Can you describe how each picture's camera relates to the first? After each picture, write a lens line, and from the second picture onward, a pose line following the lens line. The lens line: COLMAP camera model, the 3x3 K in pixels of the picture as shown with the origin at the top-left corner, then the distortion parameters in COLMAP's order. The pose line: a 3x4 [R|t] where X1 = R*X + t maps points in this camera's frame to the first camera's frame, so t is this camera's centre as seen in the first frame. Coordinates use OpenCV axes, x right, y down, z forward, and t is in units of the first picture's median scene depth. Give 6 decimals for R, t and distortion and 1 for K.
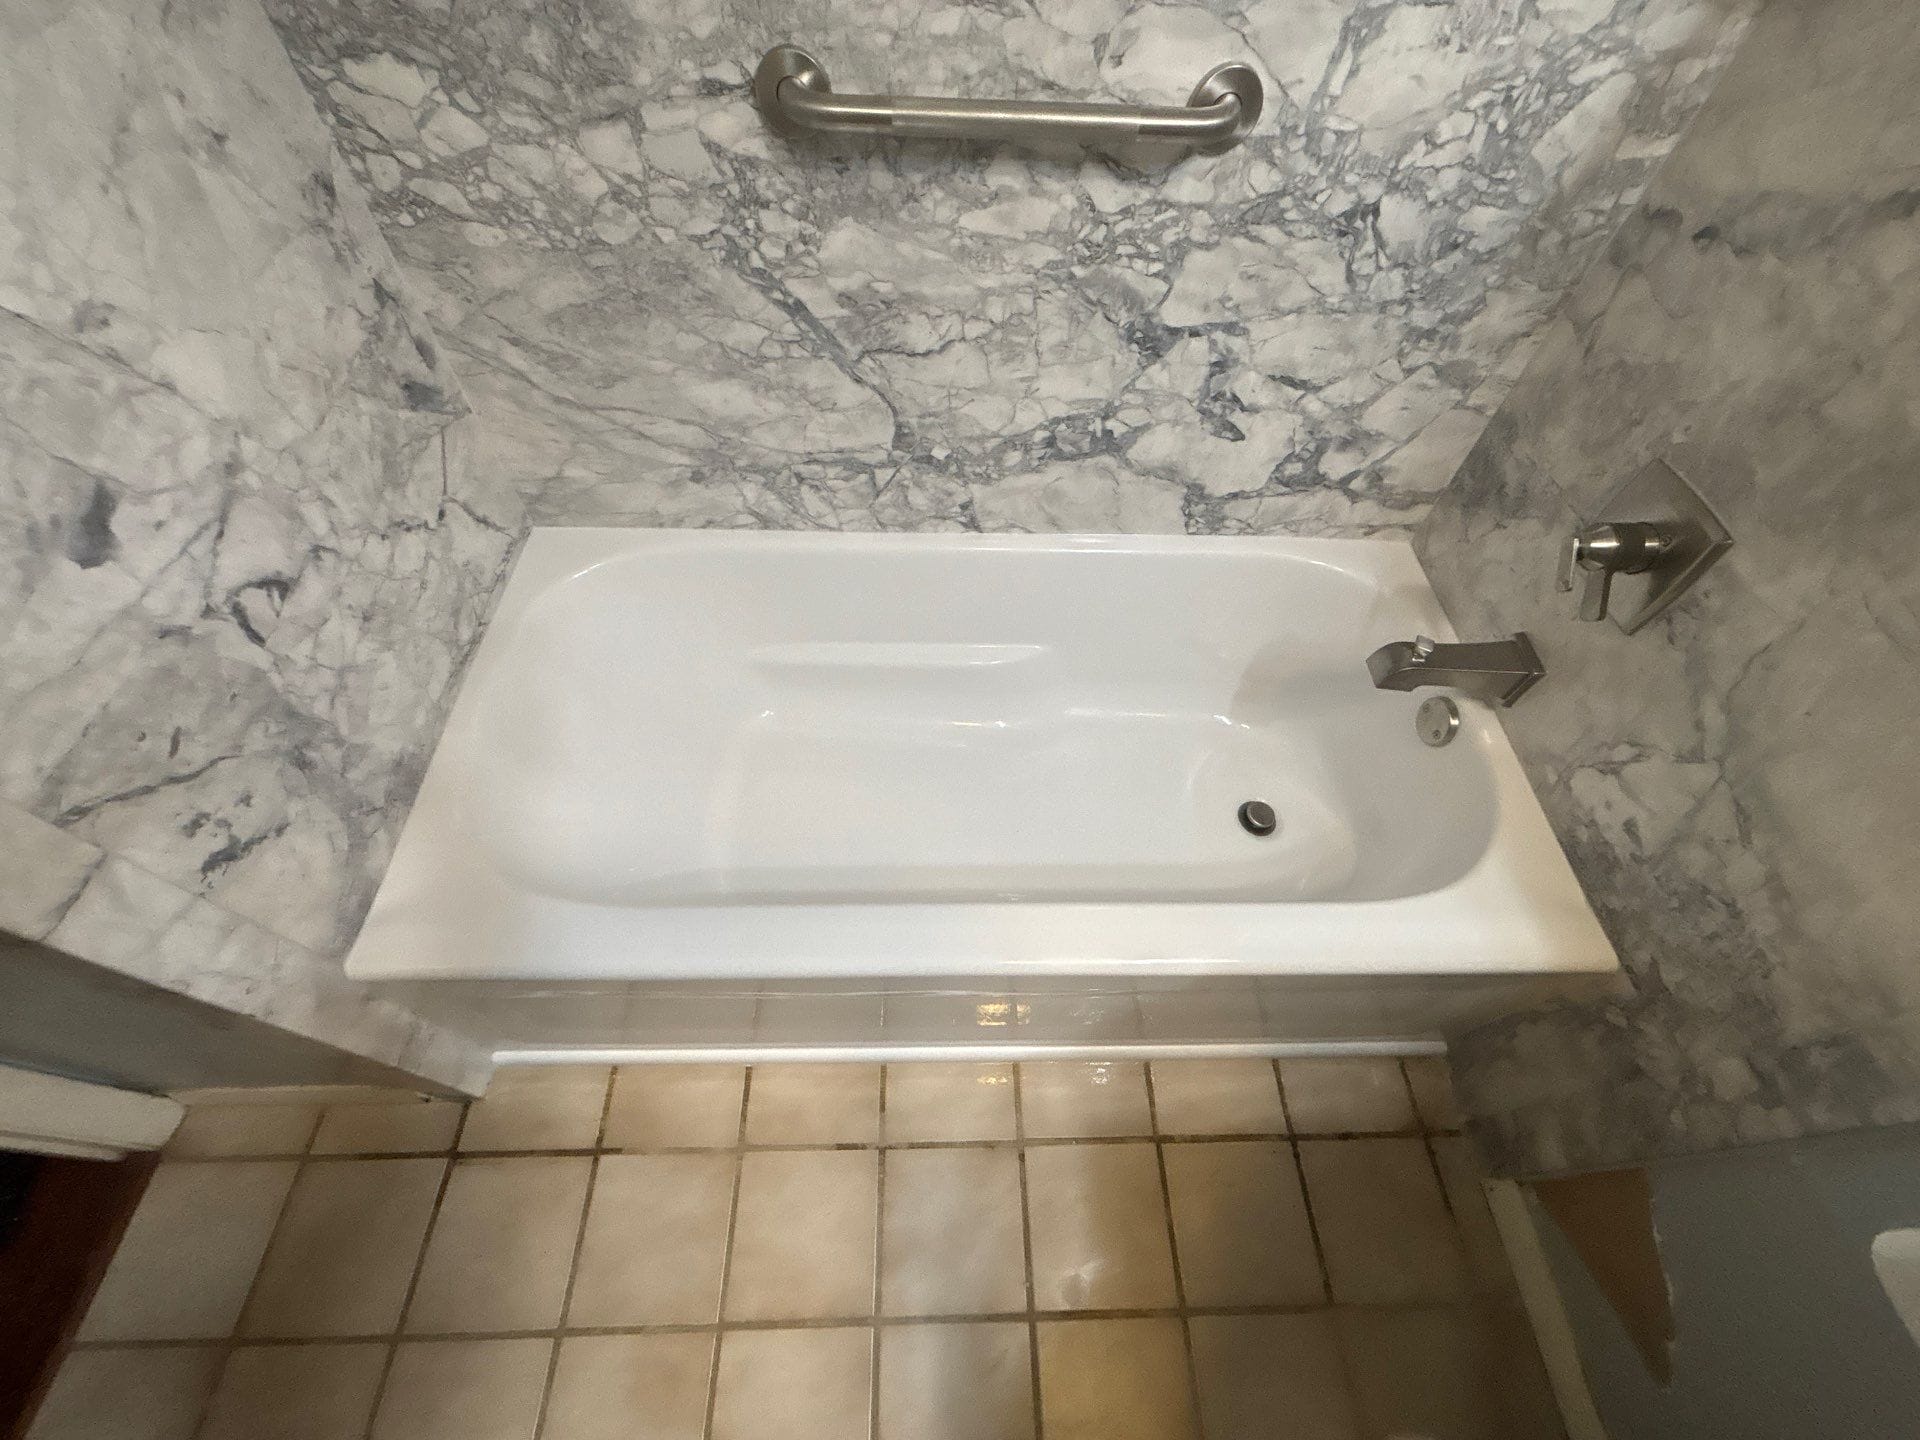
lens RADIAL K [[773.6, 0, 954.4], [0, 773.6, 712.2], [0, 0, 1]] dist [-0.009649, 0.003201]
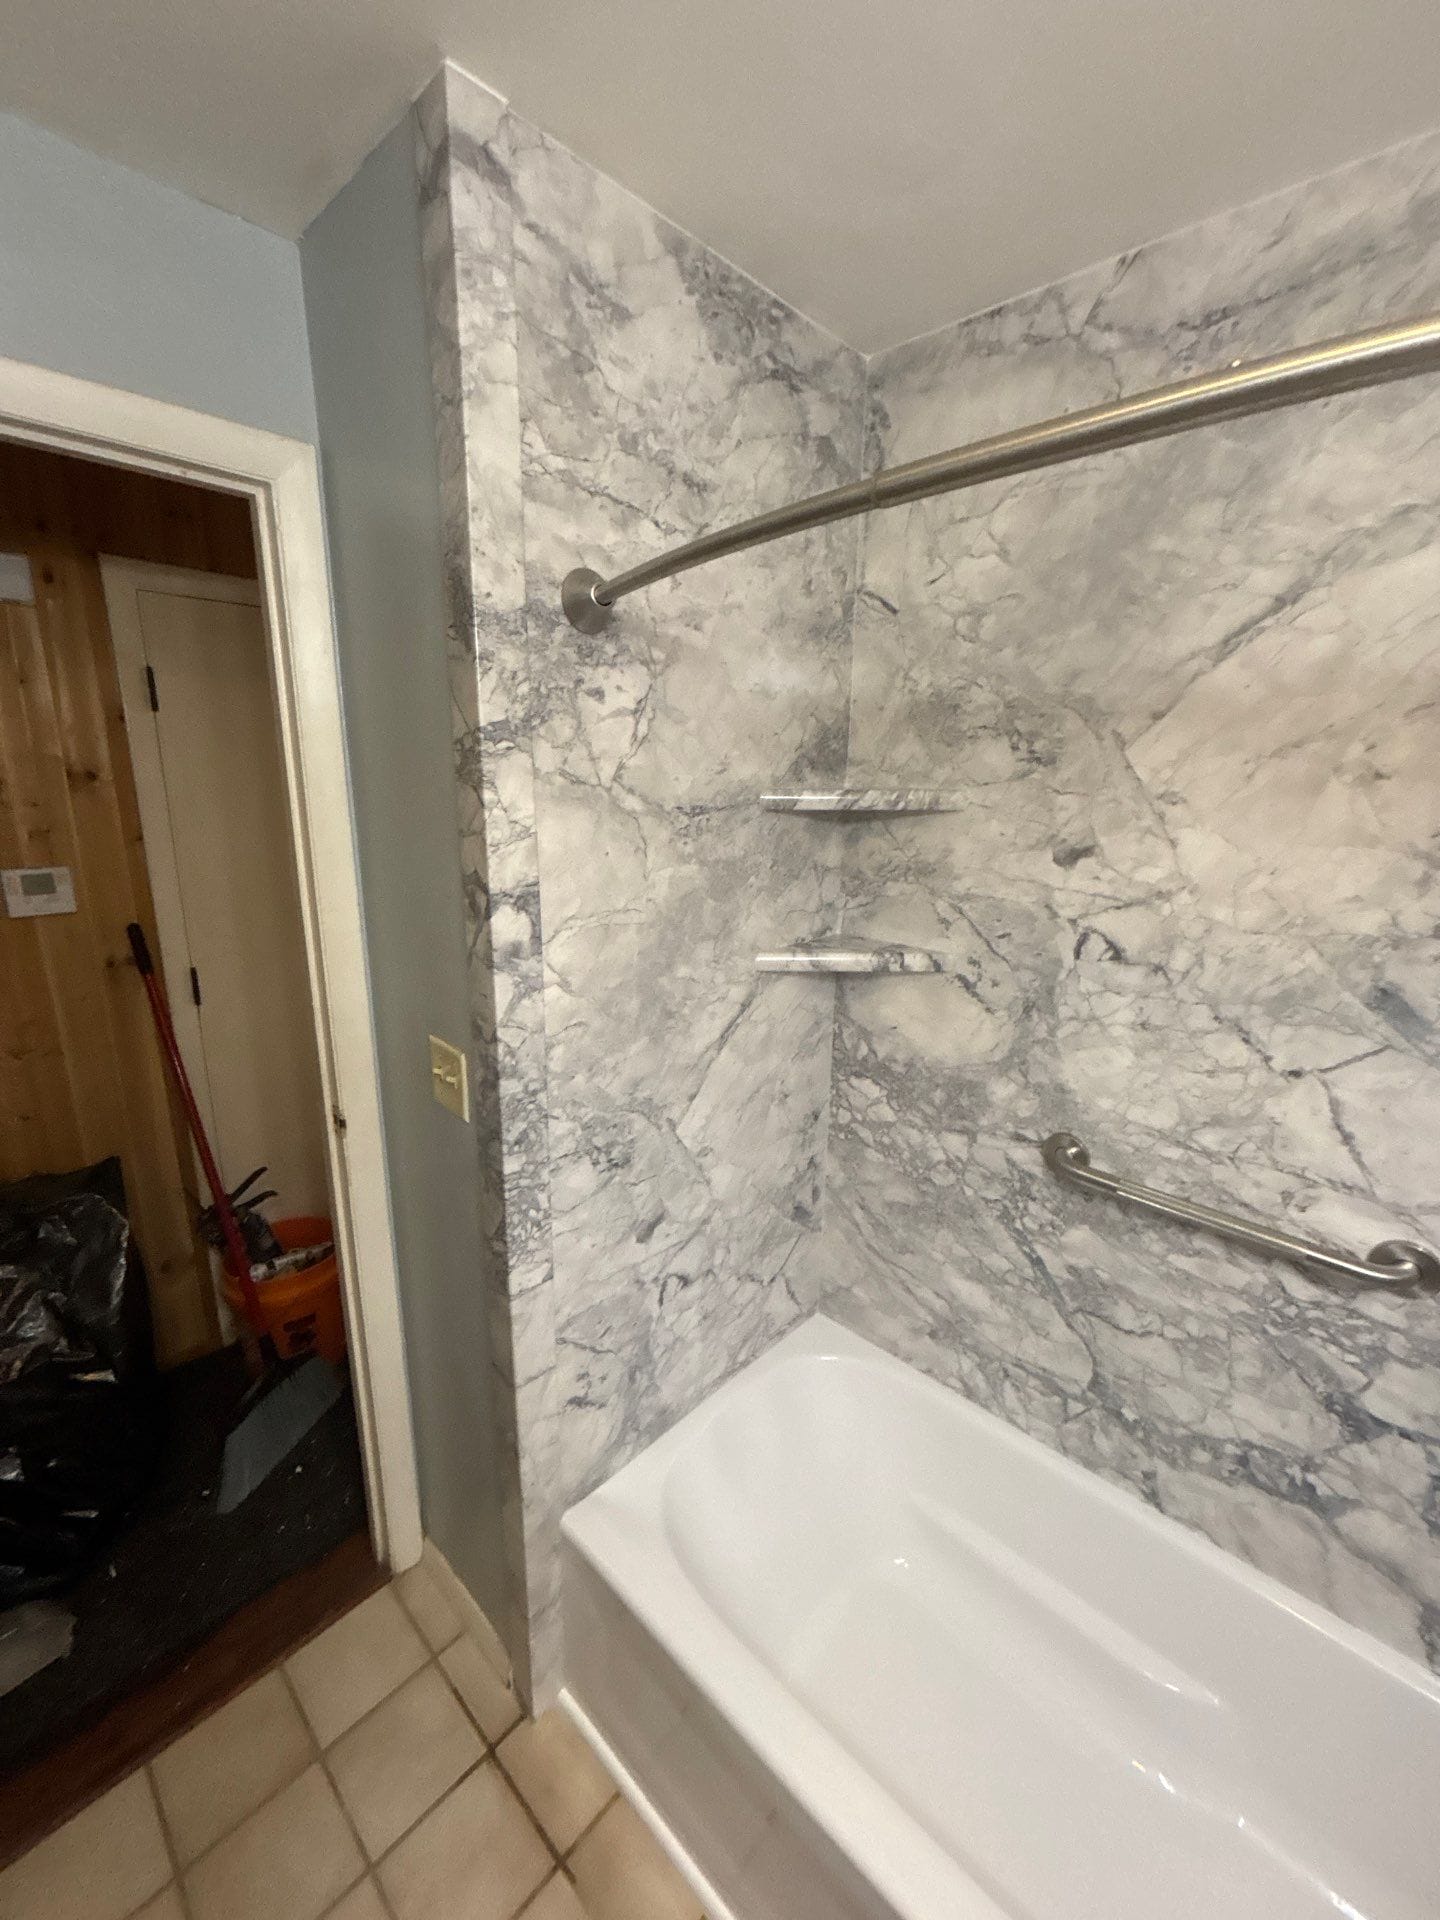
lens RADIAL K [[773.6, 0, 724.5], [0, 773.6, 955.5], [0, 0, 1]] dist [-0.009649, 0.003201]
pose [[0.712793, 0.140761, -0.687105, 0.292234], [-0.567949, 0.690656, -0.447693, 0.058256], [0.411535, 0.709353, 0.572239, -0.472602]]
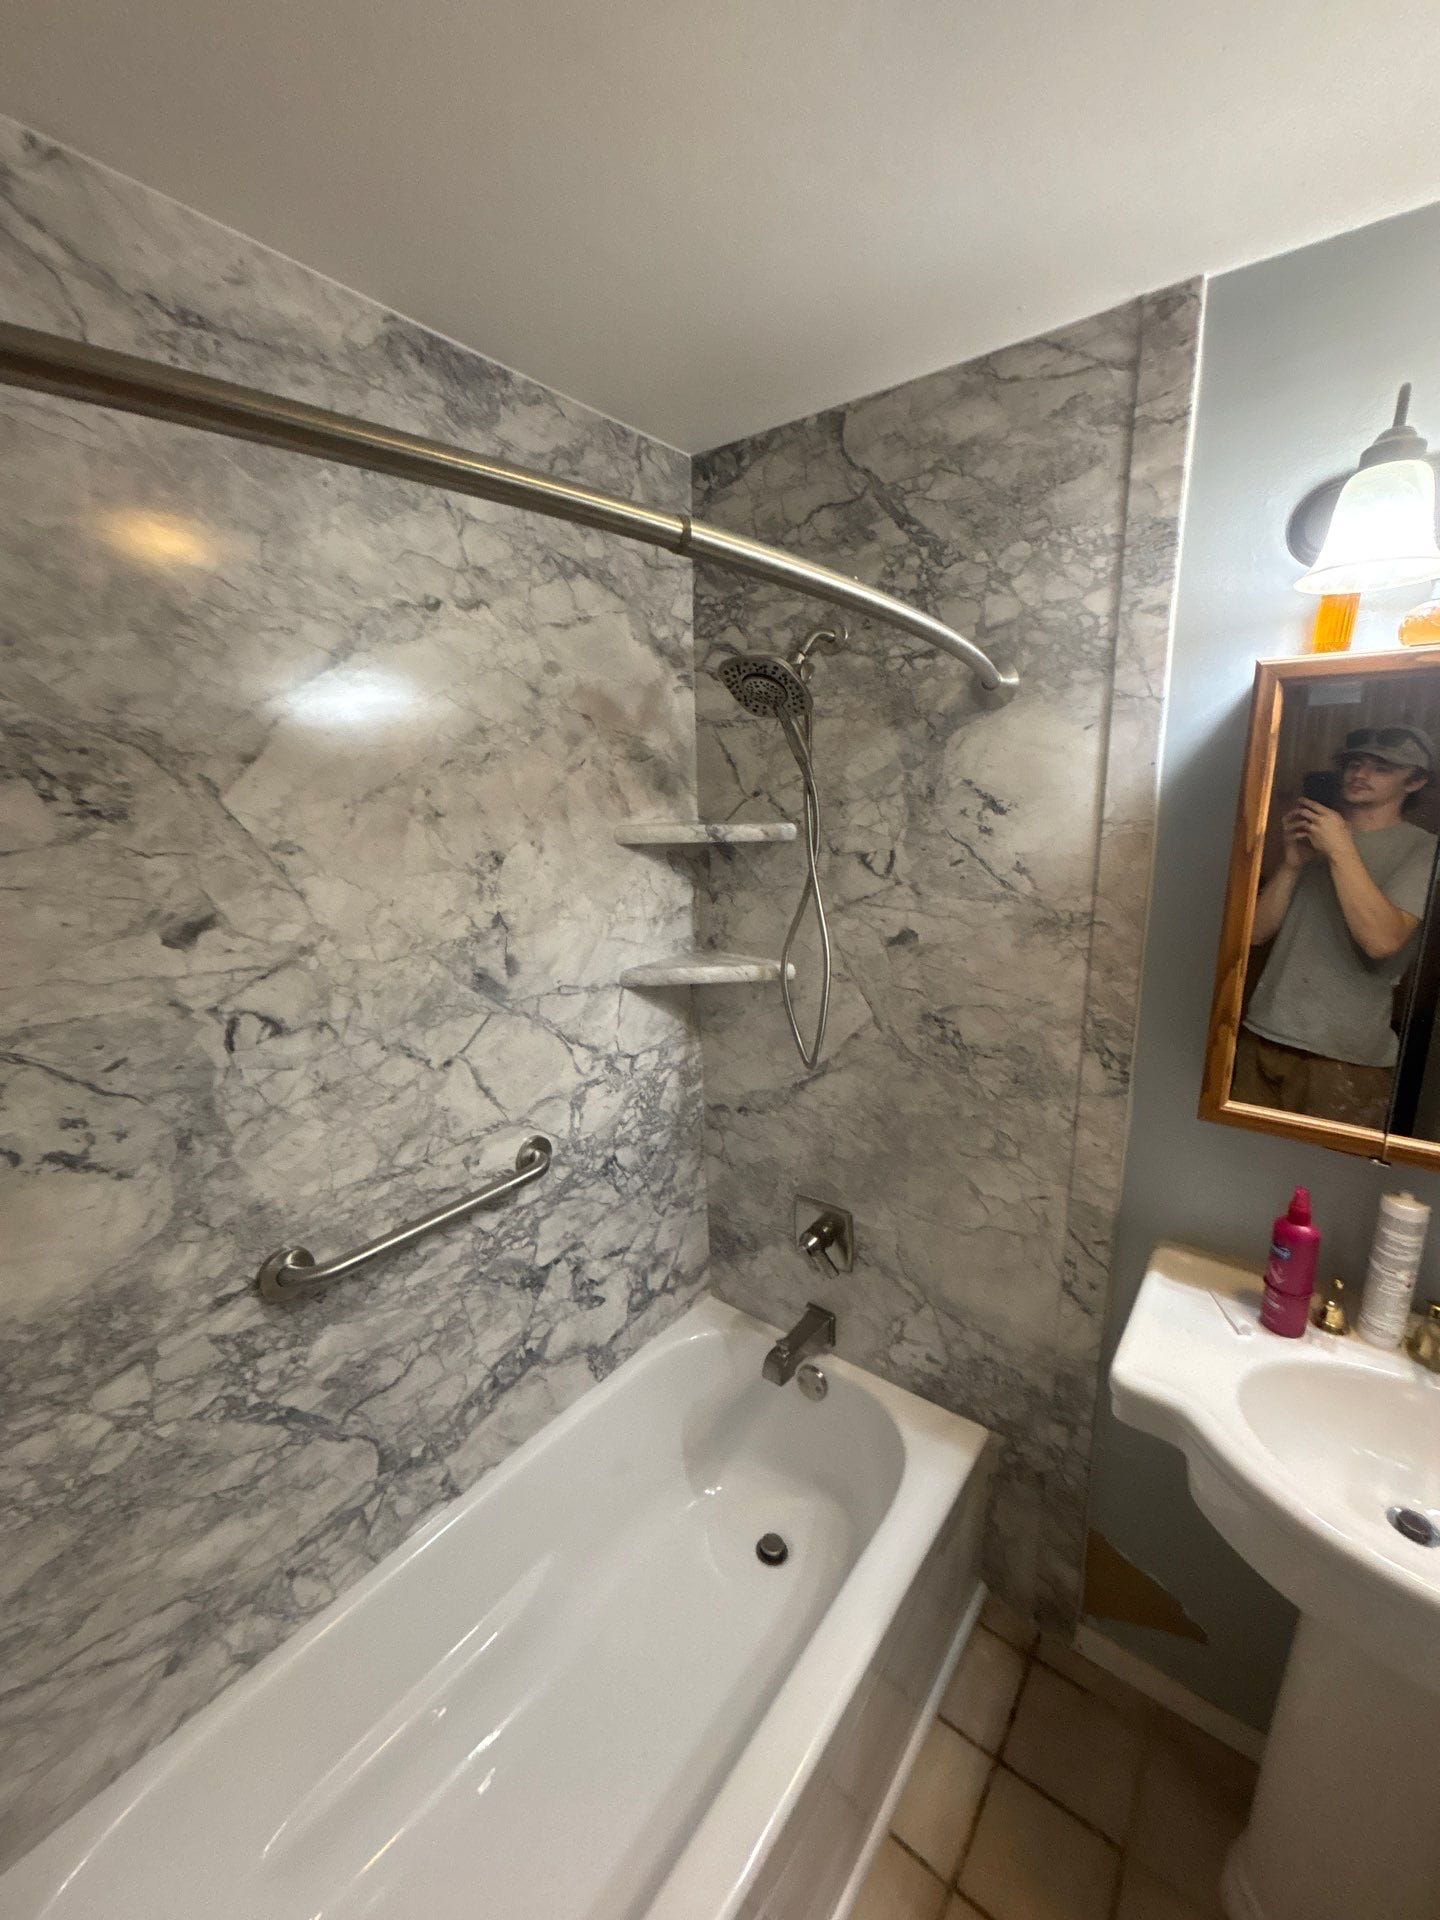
lens RADIAL K [[773.6, 0, 726.0], [0, 773.6, 955.3], [0, 0, 1]] dist [-0.009649, 0.003201]
pose [[0.622541, -0.208344, 0.754344, -0.533795], [0.663424, 0.651782, -0.367489, -0.108848], [-0.415104, 0.729227, 0.543982, -0.430669]]
